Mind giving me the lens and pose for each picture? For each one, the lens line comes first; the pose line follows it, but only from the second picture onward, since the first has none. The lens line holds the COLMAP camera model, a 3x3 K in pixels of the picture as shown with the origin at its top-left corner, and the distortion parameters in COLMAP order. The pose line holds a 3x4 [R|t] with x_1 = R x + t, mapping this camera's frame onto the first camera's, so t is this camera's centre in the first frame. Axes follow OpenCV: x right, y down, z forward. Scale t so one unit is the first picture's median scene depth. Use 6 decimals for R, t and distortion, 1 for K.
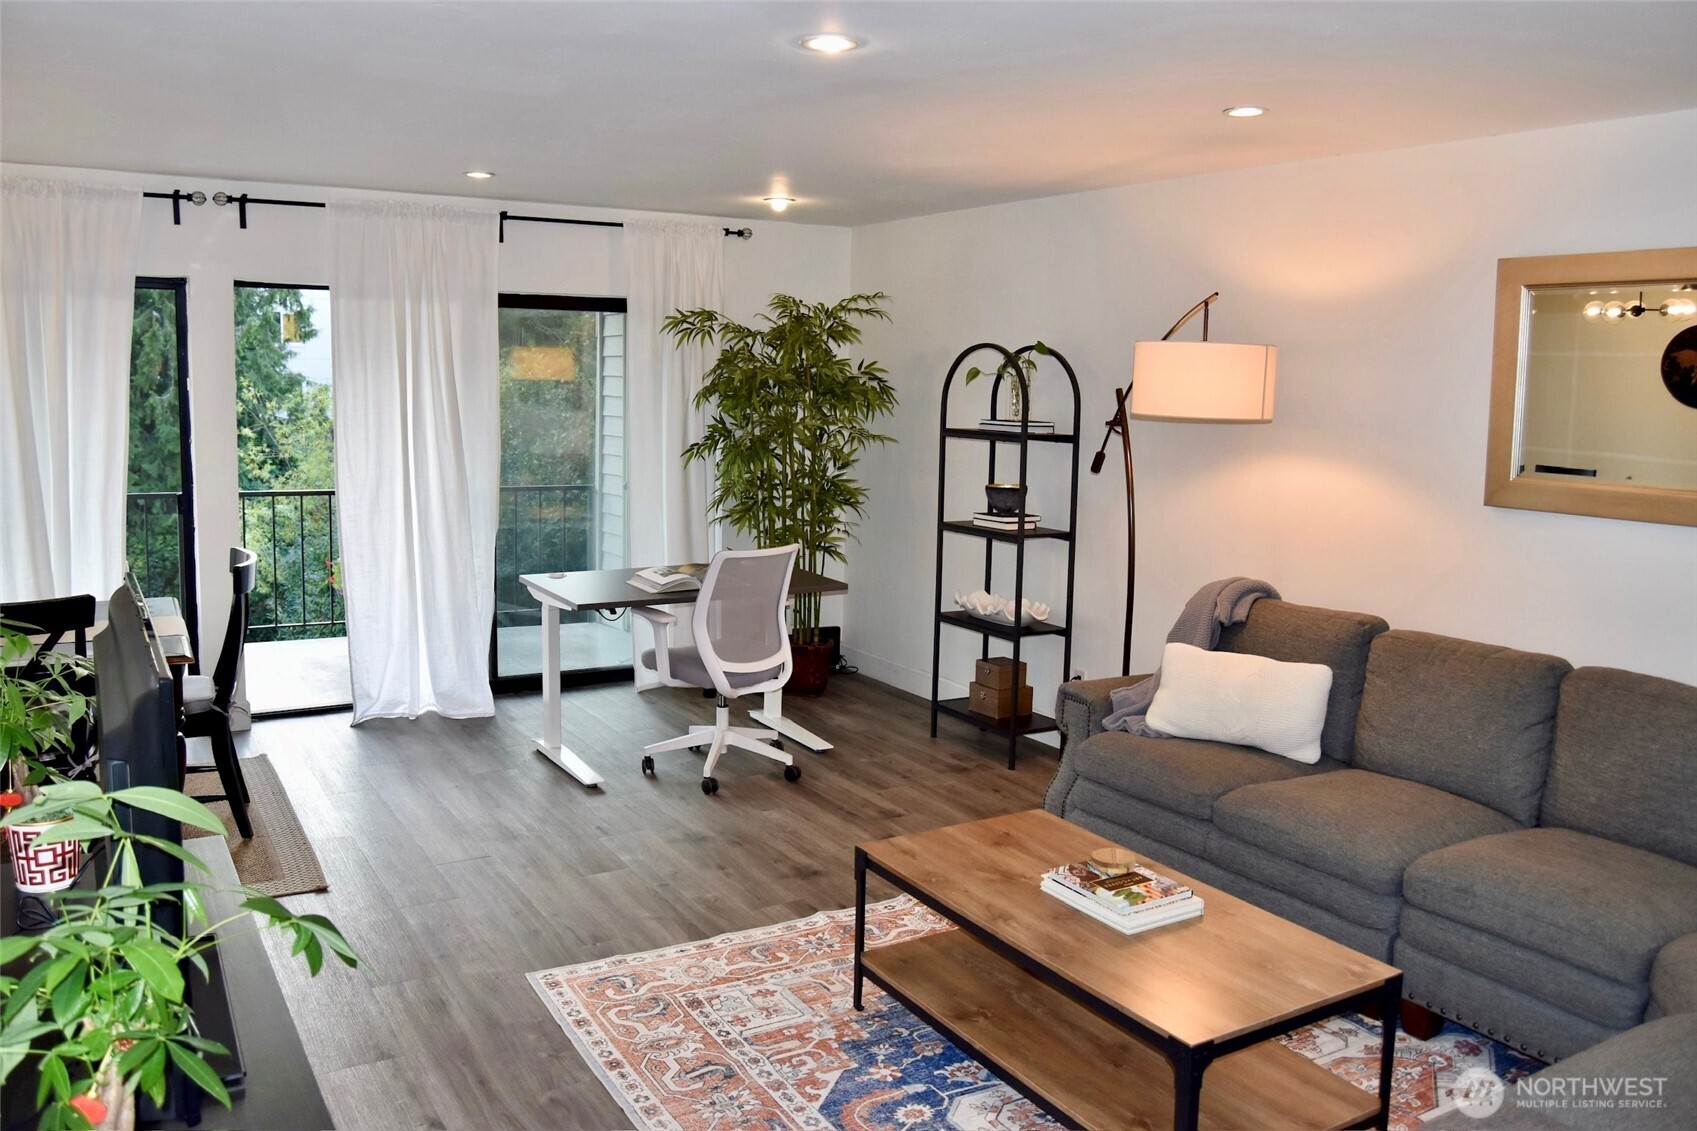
lens RADIAL K [[1334.1, 0, 836.4], [0, 1334.1, 566.4], [0, 0, 1]] dist [-0.094874, 0.037373]
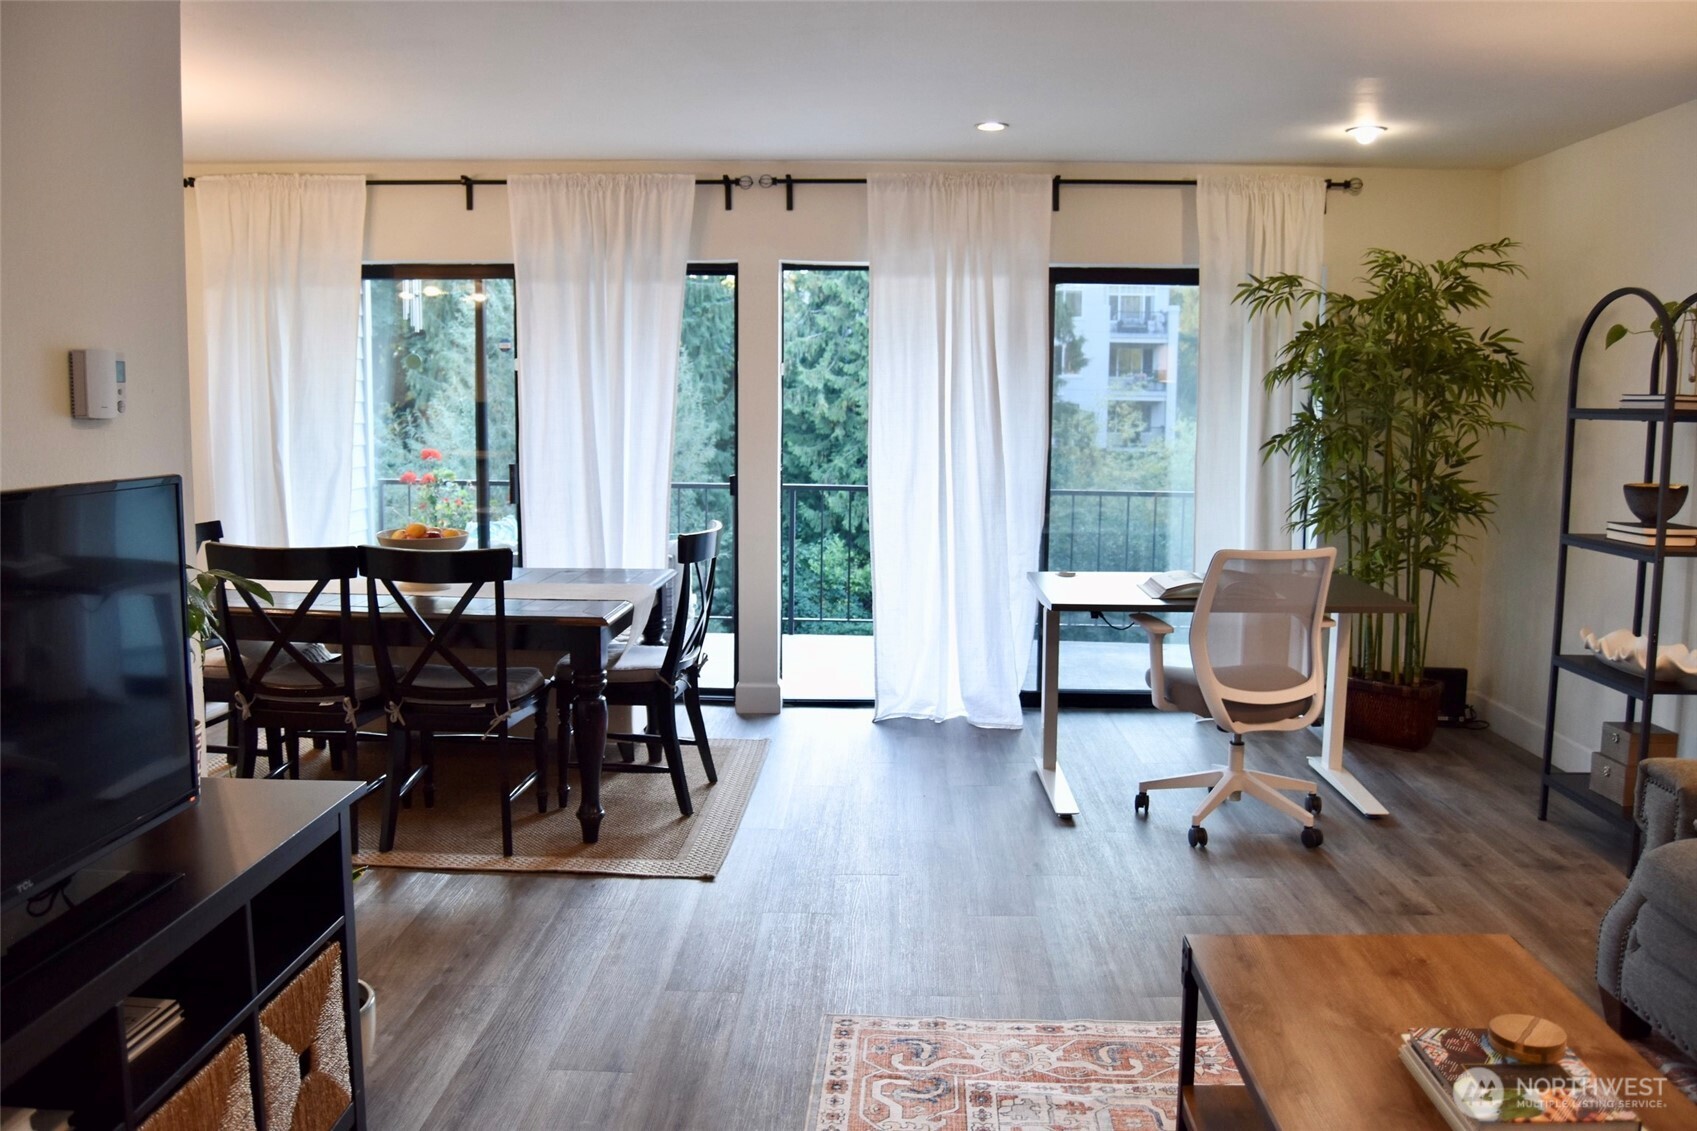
lens RADIAL K [[1334.1, 0, 840.7], [0, 1334.1, 562.6], [0, 0, 1]] dist [-0.094874, 0.037373]
pose [[0.839159, 0.049479, -0.541631, 0.138785], [-0.064761, 0.997859, -0.009180, 0.016678], [0.540017, 0.042780, 0.840566, 0.175054]]
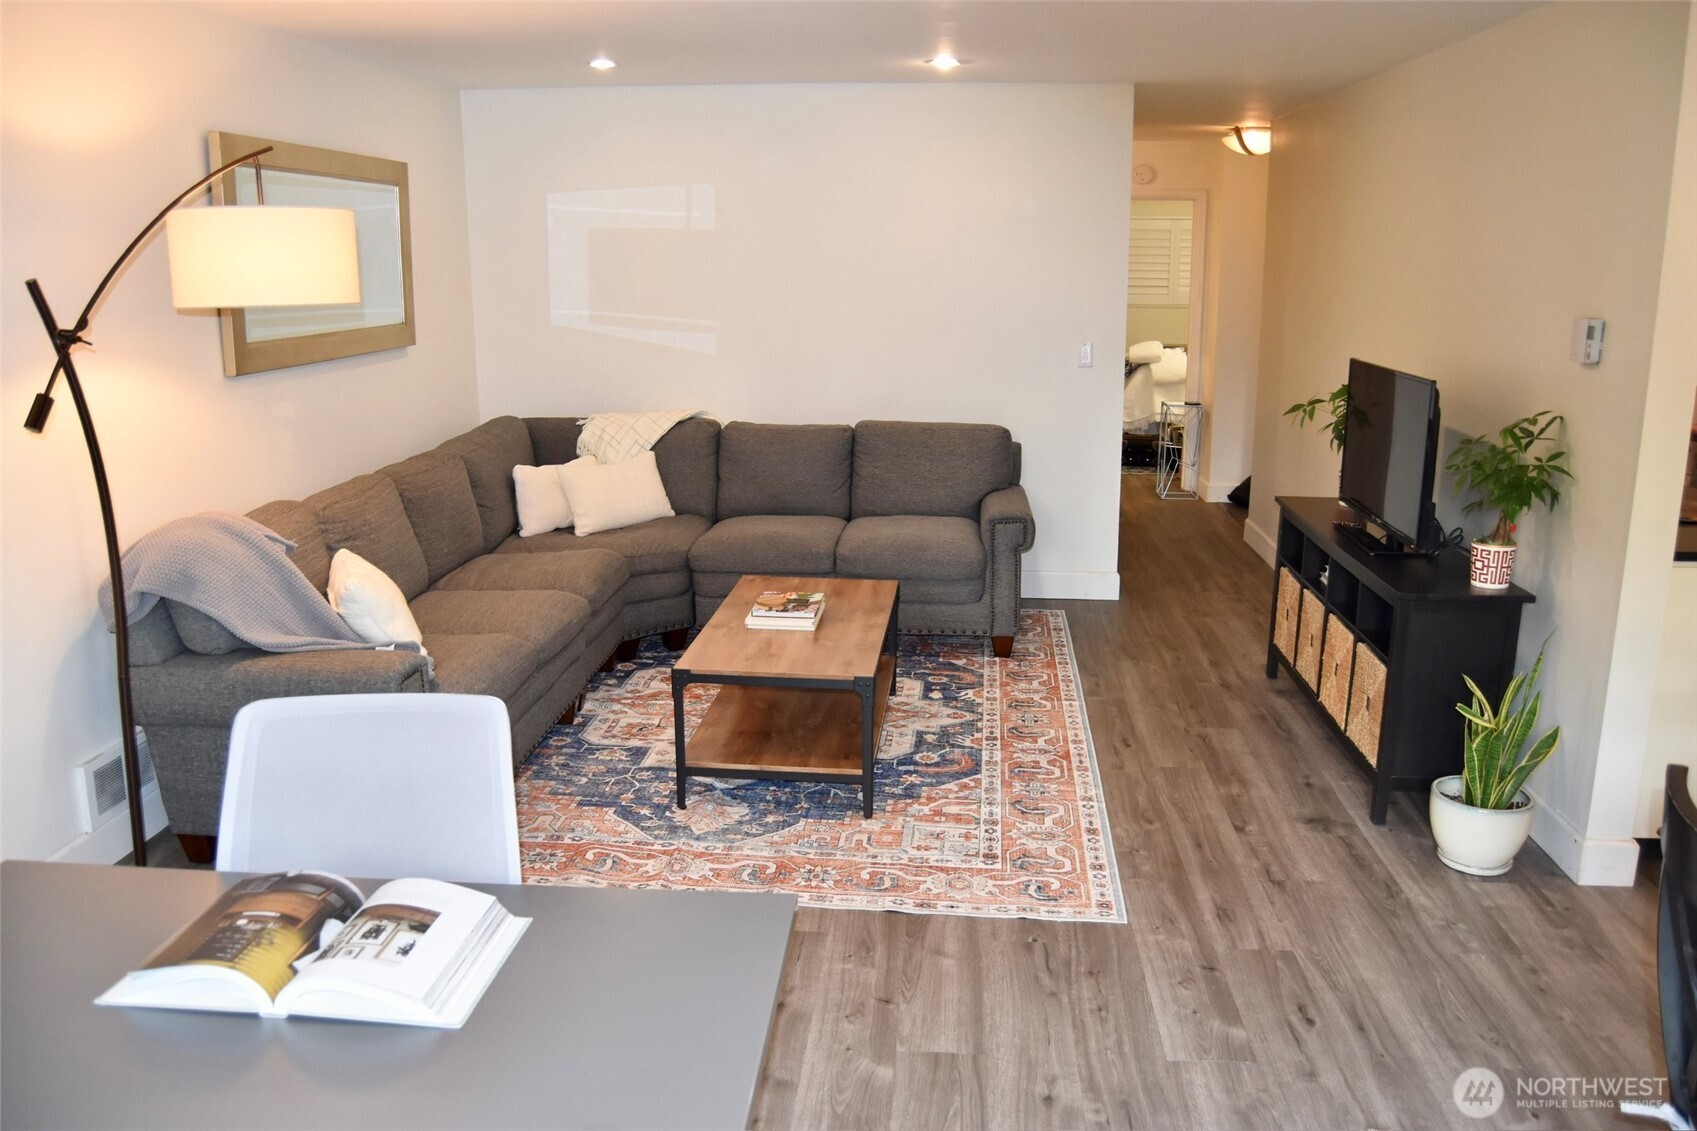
lens RADIAL K [[1334.1, 0, 850.0], [0, 1334.1, 567.4], [0, 0, 1]] dist [-0.094874, 0.037373]
pose [[-0.814083, -0.152718, 0.560309, -0.354486], [0.064528, 0.935044, 0.348610, -0.165500], [-0.577153, 0.319953, -0.751348, 1.095068]]
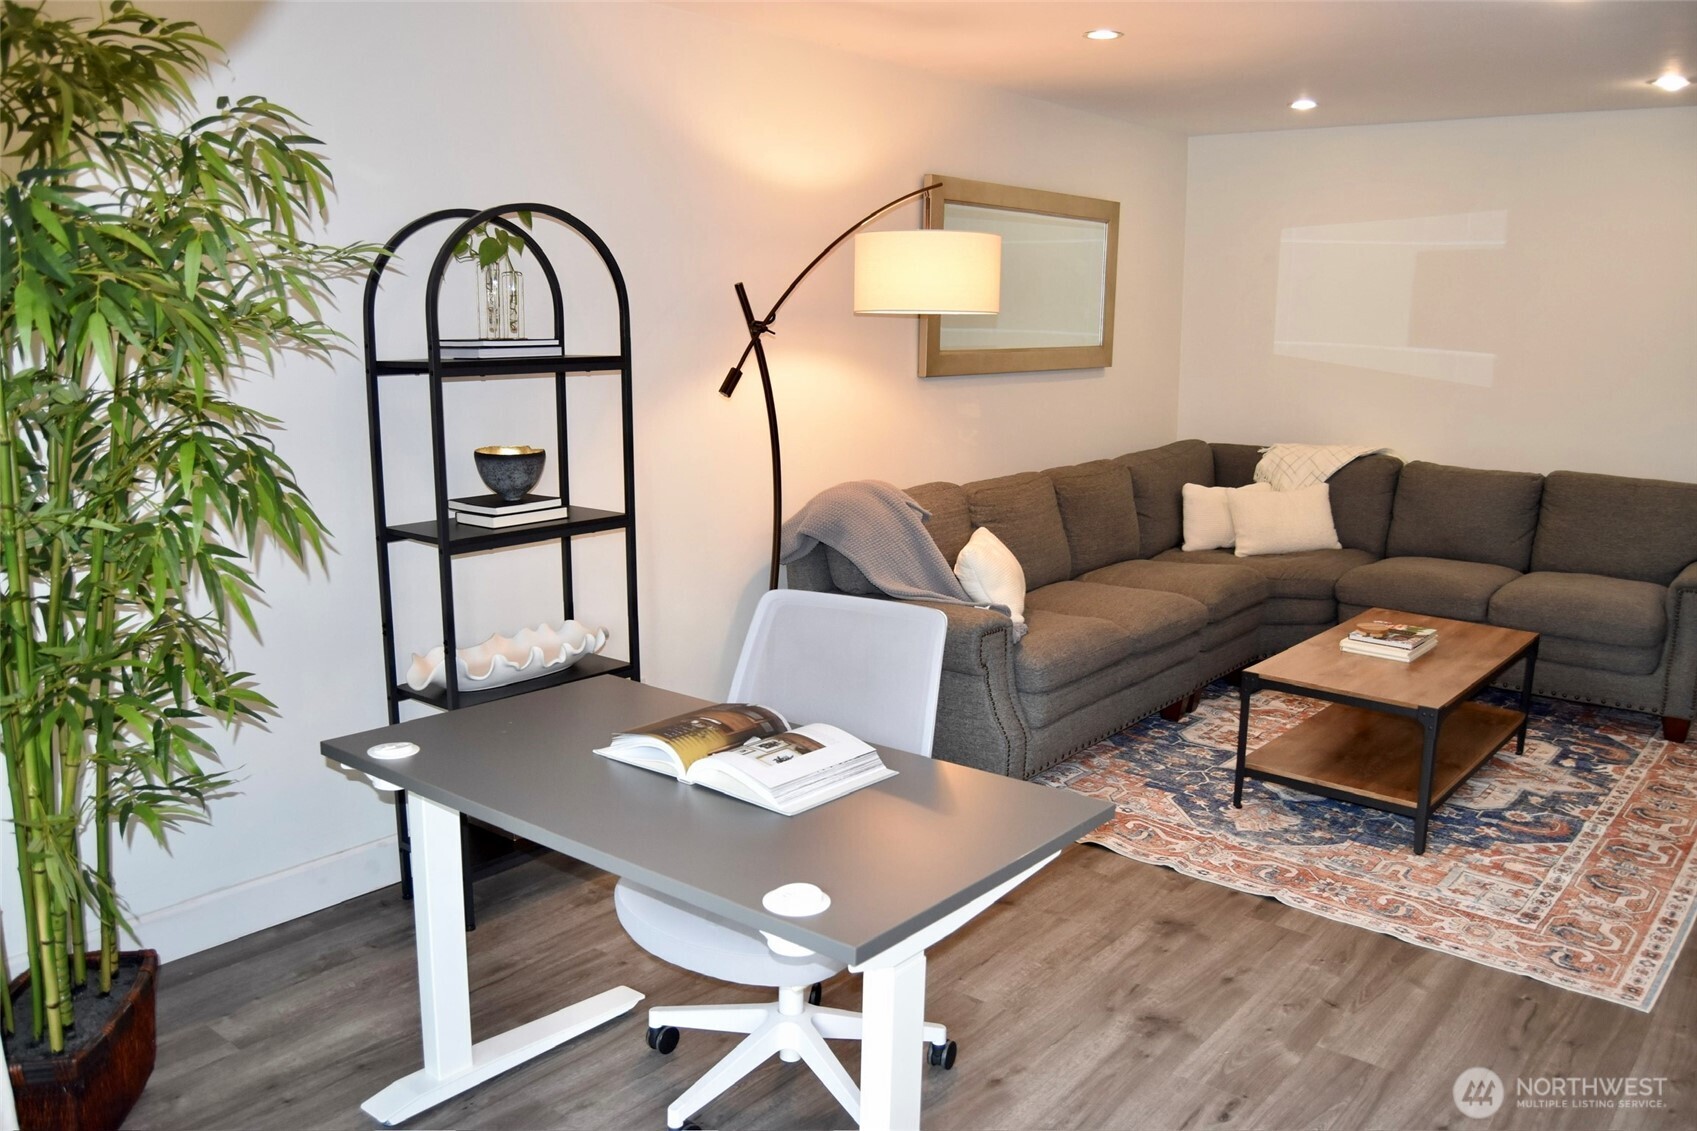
lens RADIAL K [[1334.1, 0, 847.6], [0, 1334.1, 564.9], [0, 0, 1]] dist [-0.094874, 0.037373]
pose [[-0.337235, -0.200614, 0.919797, -0.477067], [0.119204, 0.960067, 0.253103, -0.143763], [-0.933843, 0.194998, -0.299854, 1.050207]]
